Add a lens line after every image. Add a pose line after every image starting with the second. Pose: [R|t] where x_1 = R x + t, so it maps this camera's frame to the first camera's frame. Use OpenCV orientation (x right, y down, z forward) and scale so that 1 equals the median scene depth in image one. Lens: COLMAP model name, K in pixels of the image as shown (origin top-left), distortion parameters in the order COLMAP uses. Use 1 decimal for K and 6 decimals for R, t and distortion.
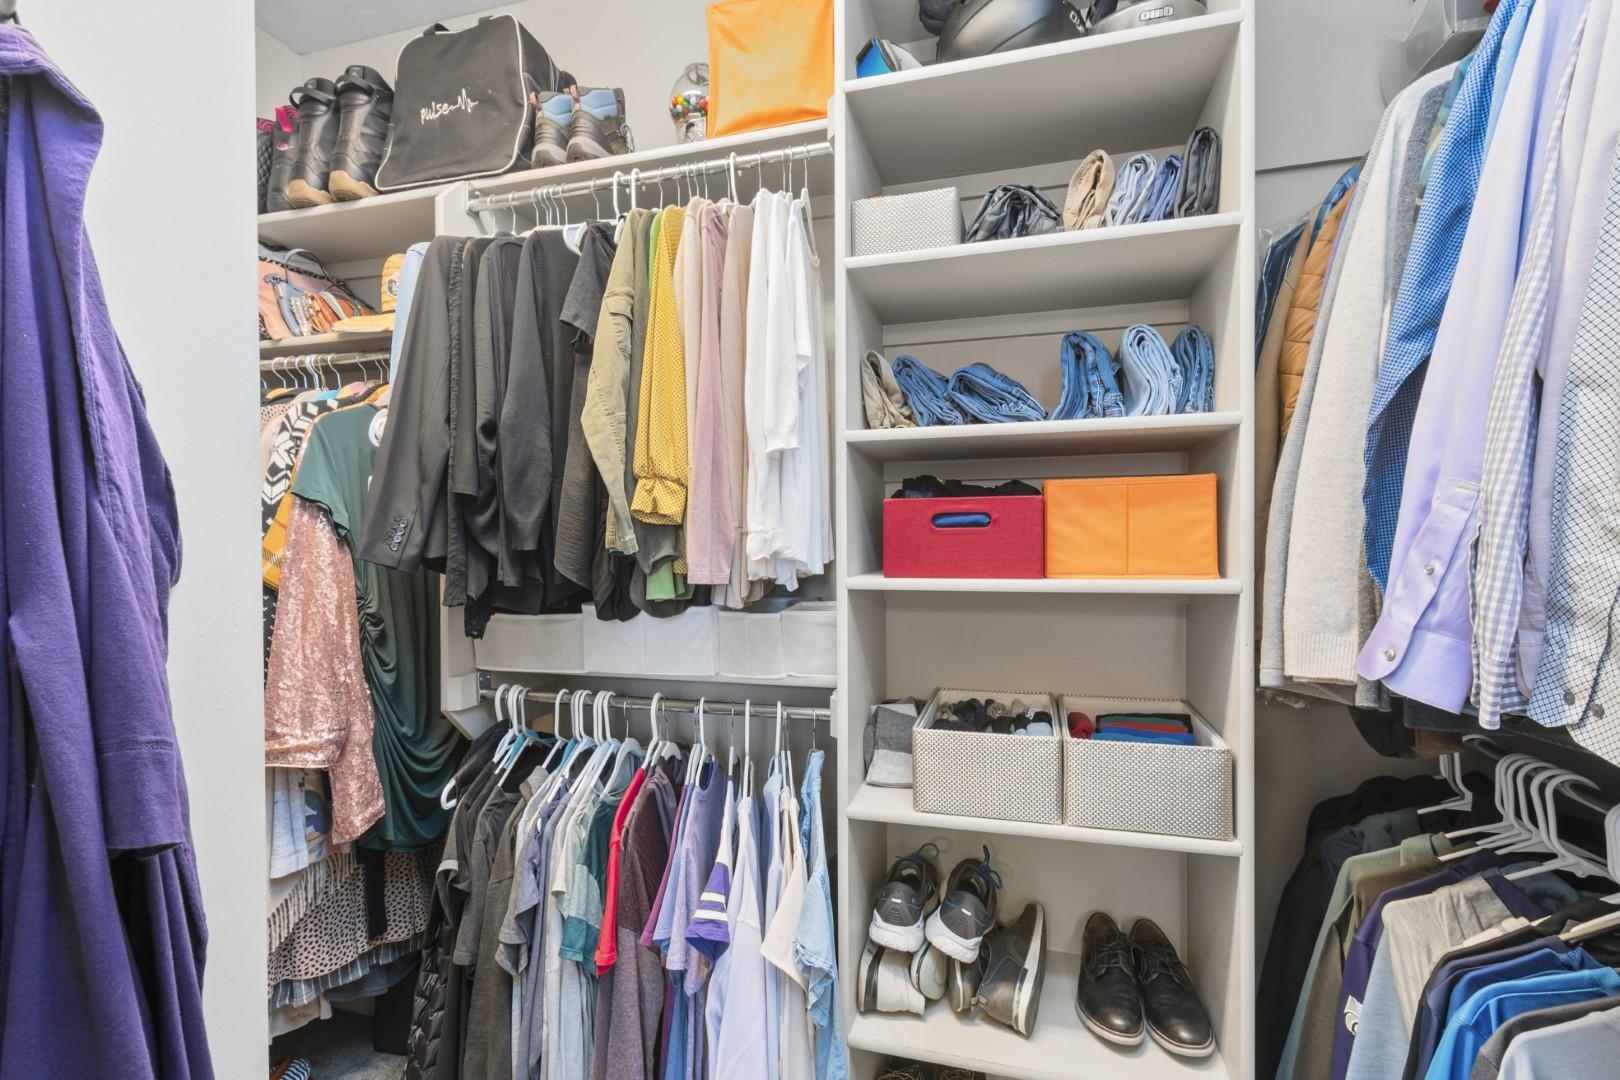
lens RADIAL K [[745.3, 0, 802.7], [0, 745.3, 548.9], [0, 0, 1]] dist [0.007931, -0.003357]
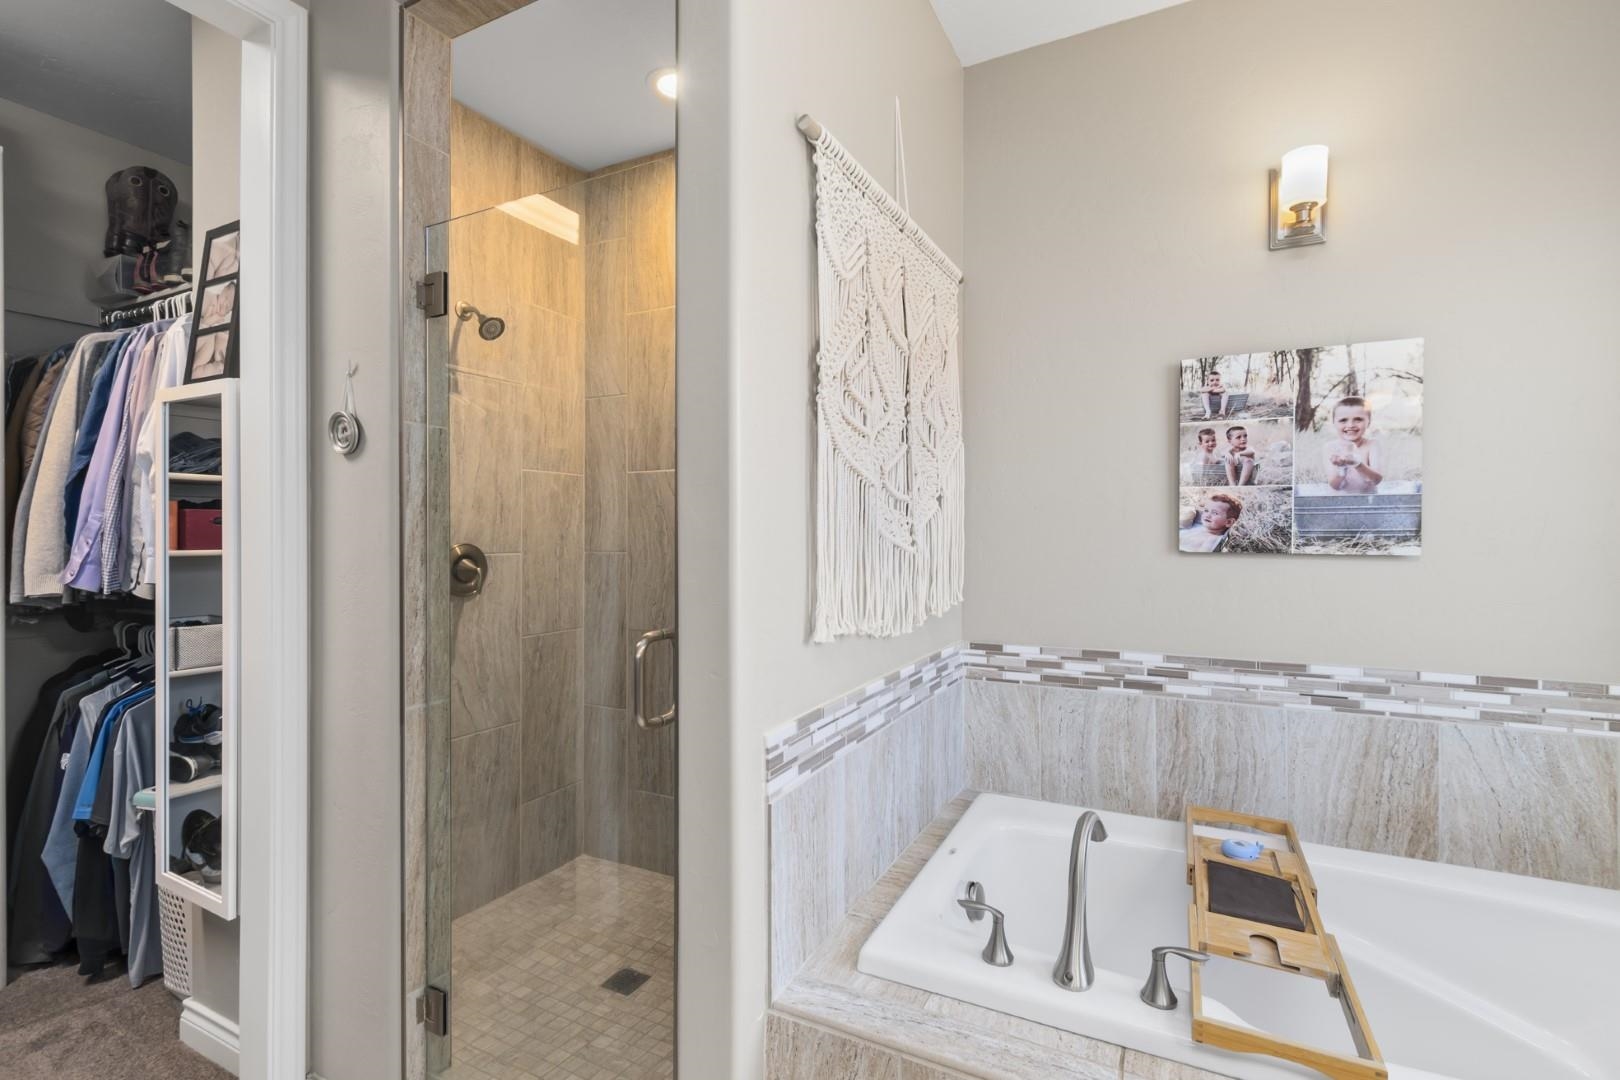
lens RADIAL K [[745.3, 0, 818.5], [0, 745.3, 531.5], [0, 0, 1]] dist [0.007931, -0.003357]
pose [[0.184204, 0.005254, 0.982874, -1.255982], [0.011186, 0.999910, -0.007442, 0.033624], [-0.982824, 0.012365, 0.184129, -1.963282]]
